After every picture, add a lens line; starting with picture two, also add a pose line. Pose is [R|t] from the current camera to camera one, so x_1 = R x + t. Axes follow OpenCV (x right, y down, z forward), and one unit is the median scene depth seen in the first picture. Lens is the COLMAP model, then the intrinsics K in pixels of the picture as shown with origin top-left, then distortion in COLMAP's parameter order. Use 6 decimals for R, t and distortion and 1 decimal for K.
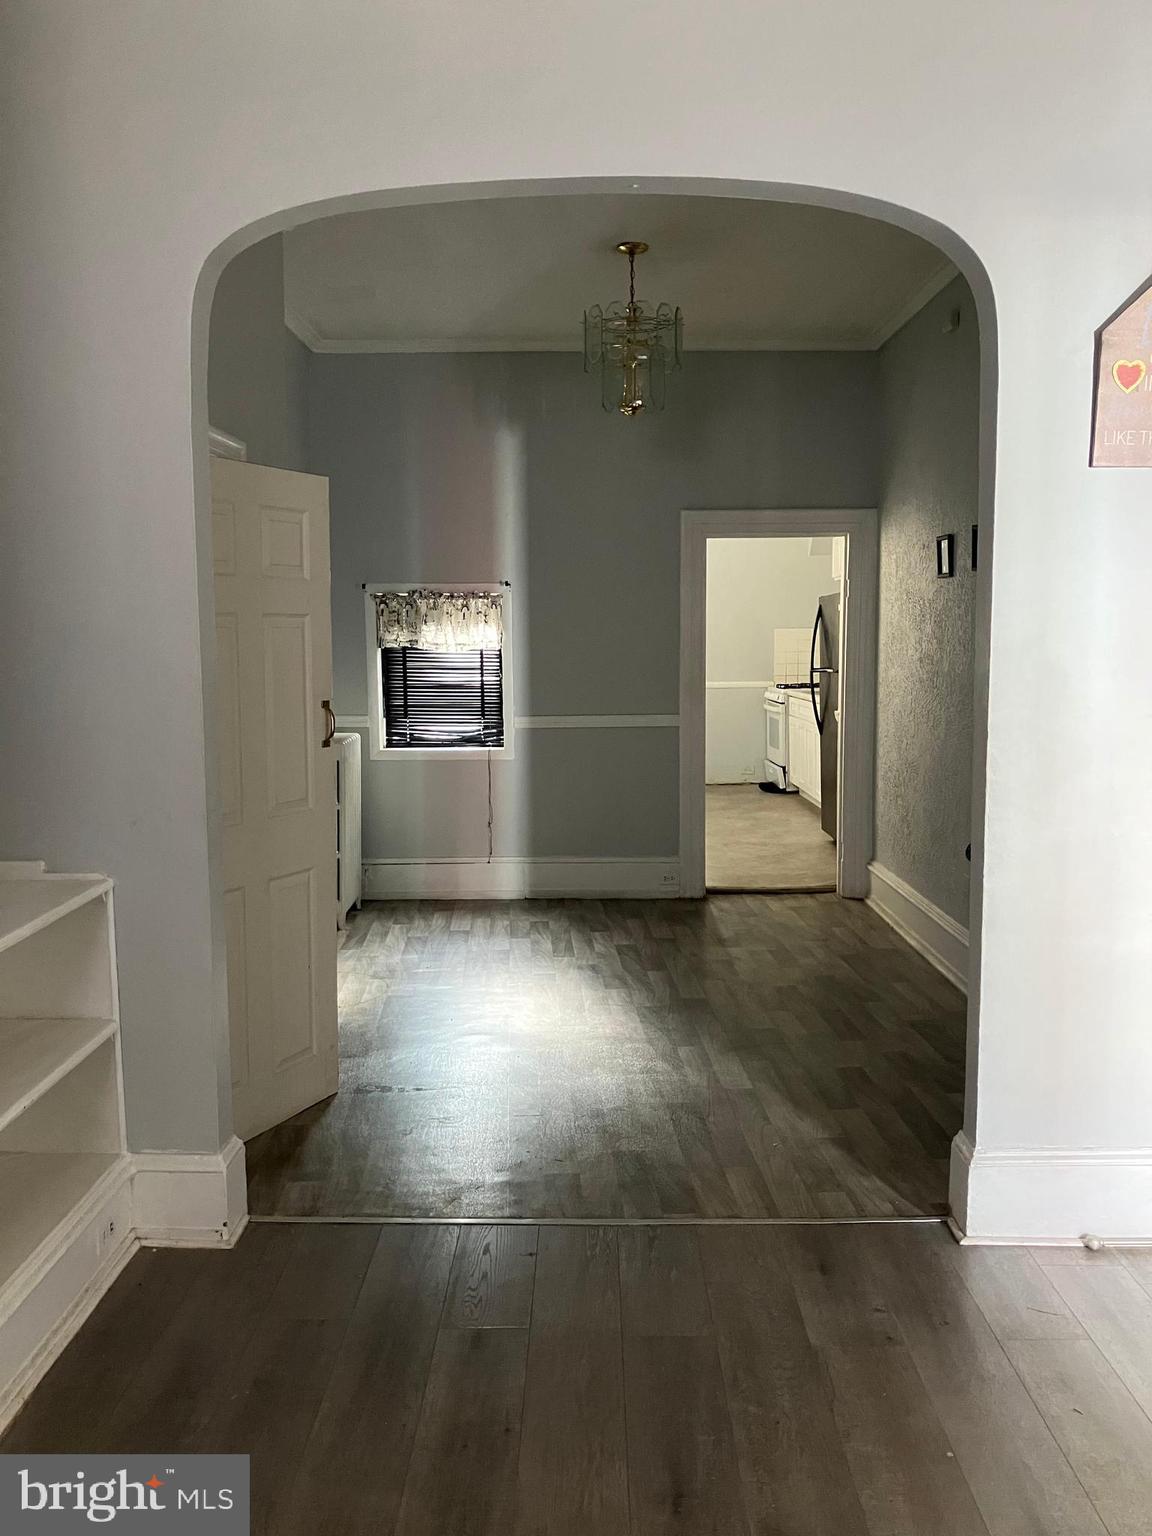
lens RADIAL K [[1301.4, 0, 576.0], [0, 1301.4, 768.0], [0, 0, 1]] dist [0.154315, 0.000395]
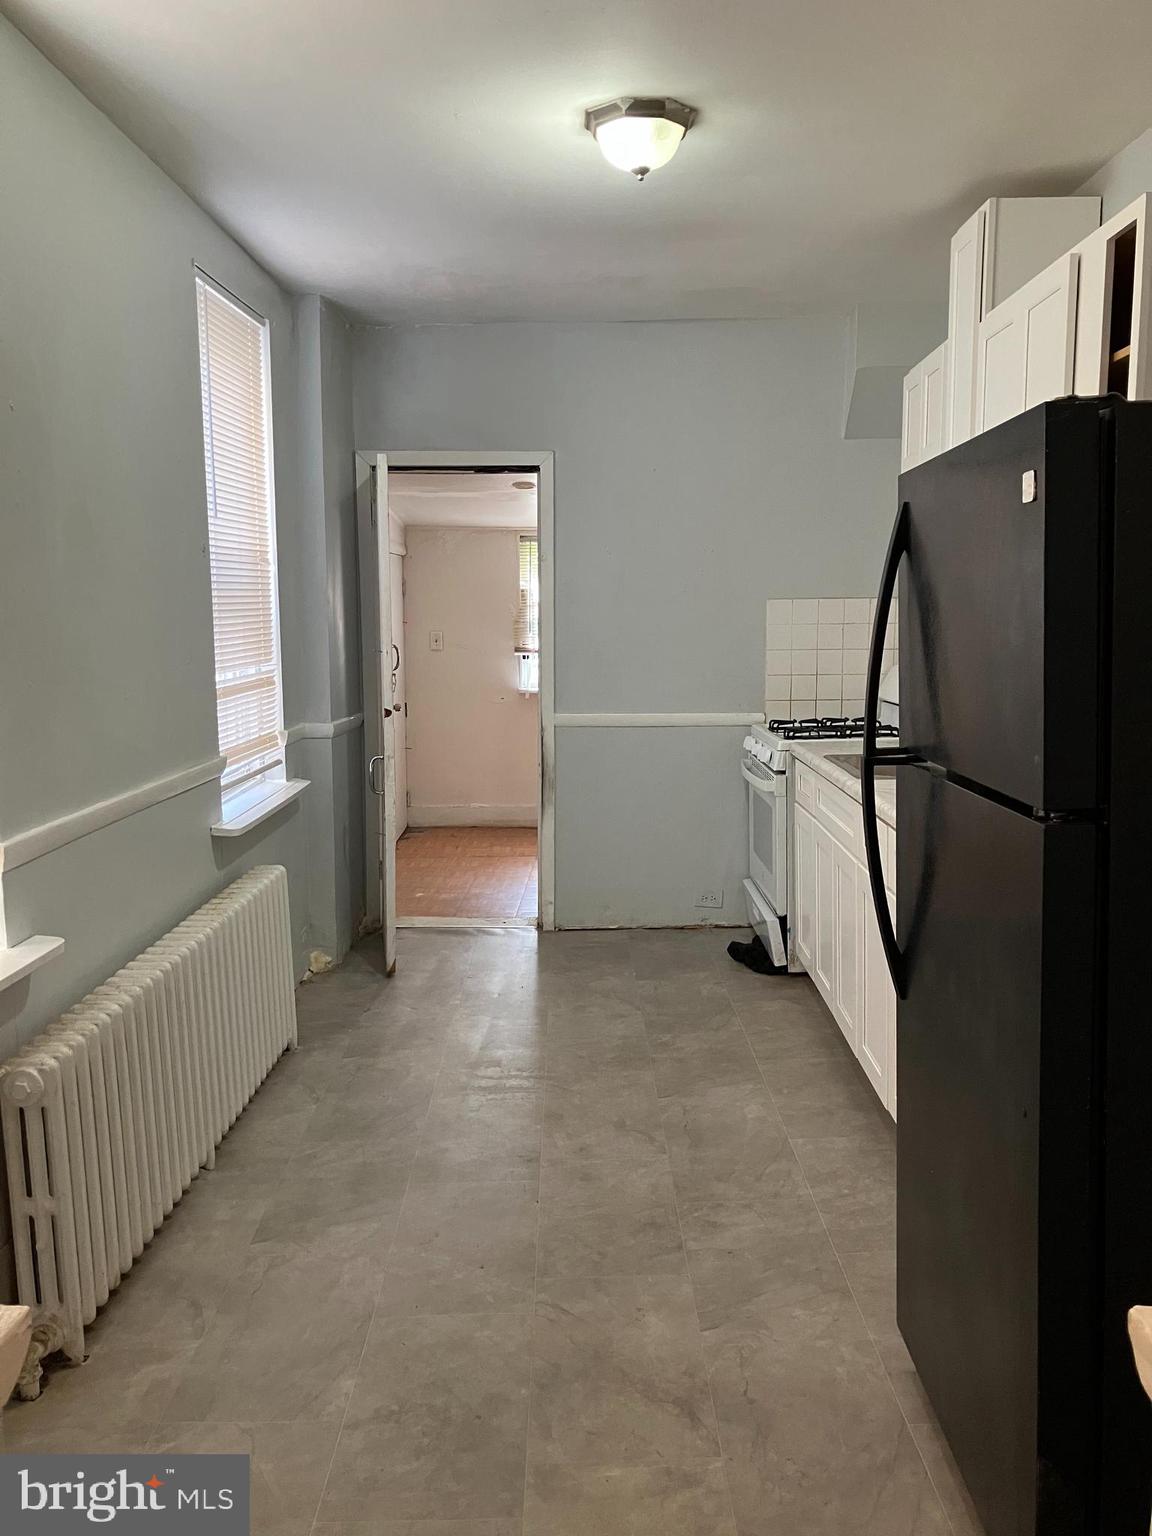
lens RADIAL K [[1296.3, 0, 573.9], [0, 1296.3, 759.1], [0, 0, 1]] dist [0.035128, 0.000554]
pose [[0.999865, 0.003428, -0.016042, 0.147748], [-0.003181, 0.999877, 0.015369, -0.092177], [0.016092, -0.015316, 0.999753, 0.871018]]
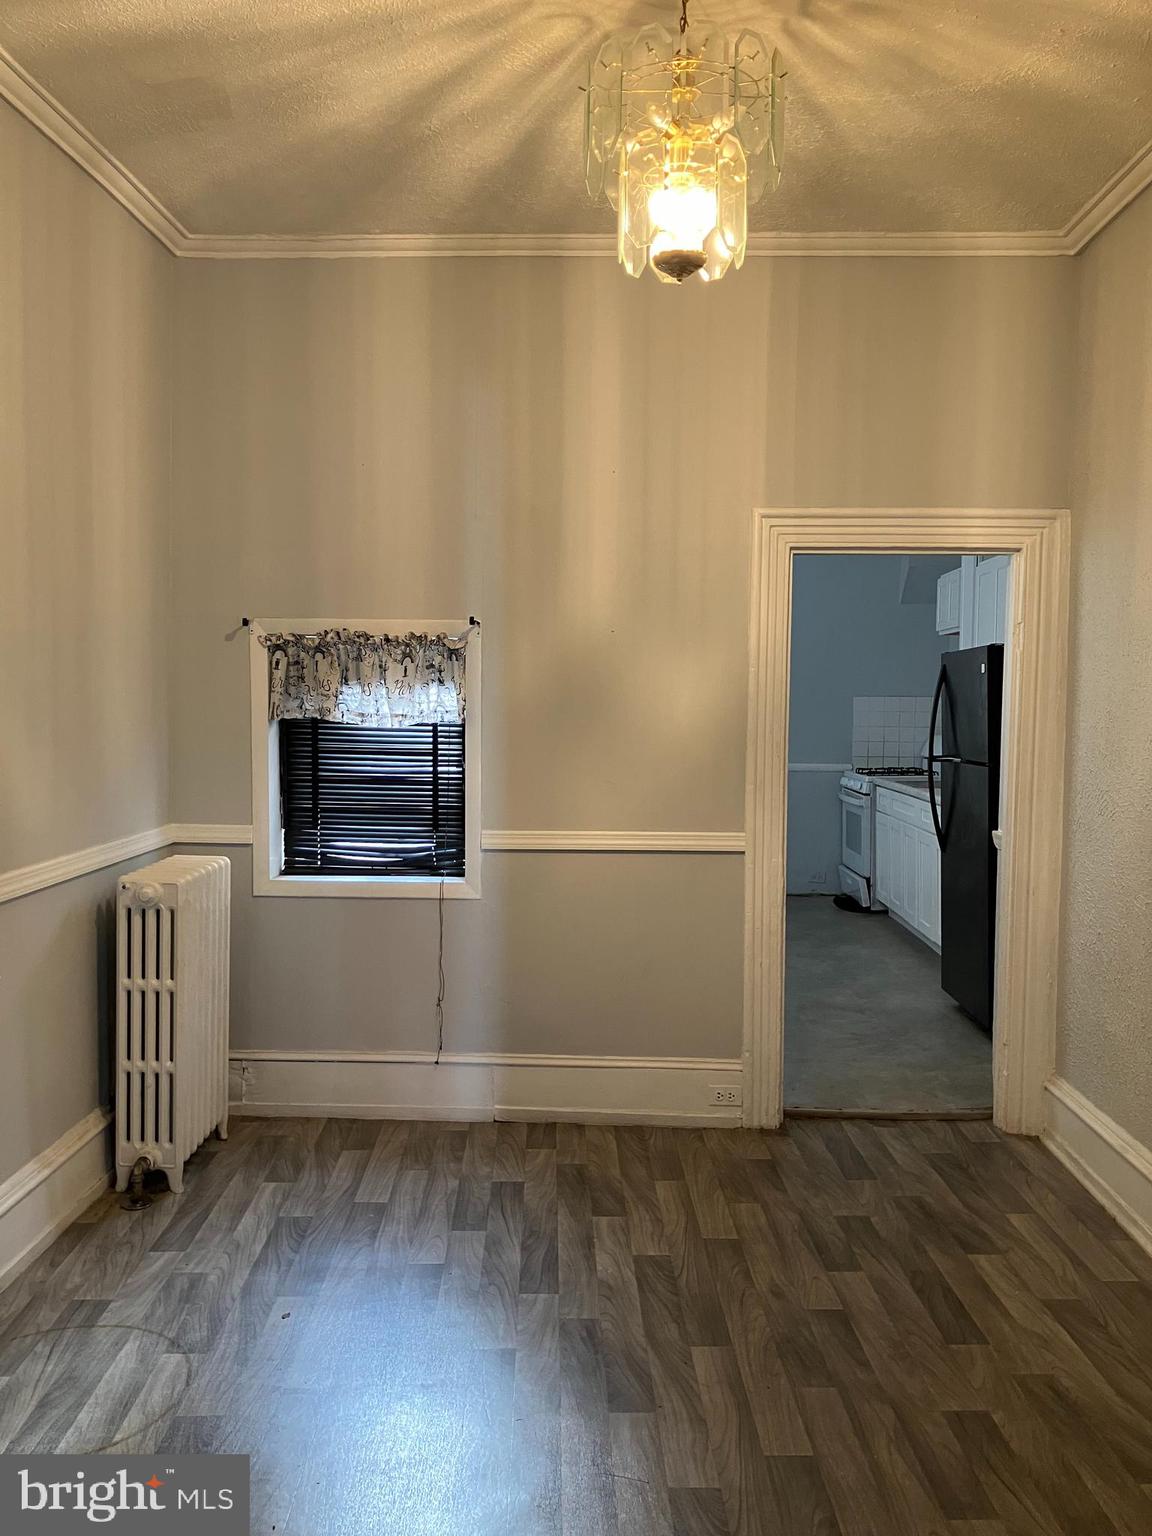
lens RADIAL K [[1296.3, 0, 573.9], [0, 1296.3, 759.1], [0, 0, 1]] dist [0.035128, 0.000554]
pose [[0.999419, 0.016952, -0.029579, 0.014832], [-0.018503, 0.998425, -0.052970, -0.041045], [0.028635, 0.053487, 0.998158, 0.366952]]
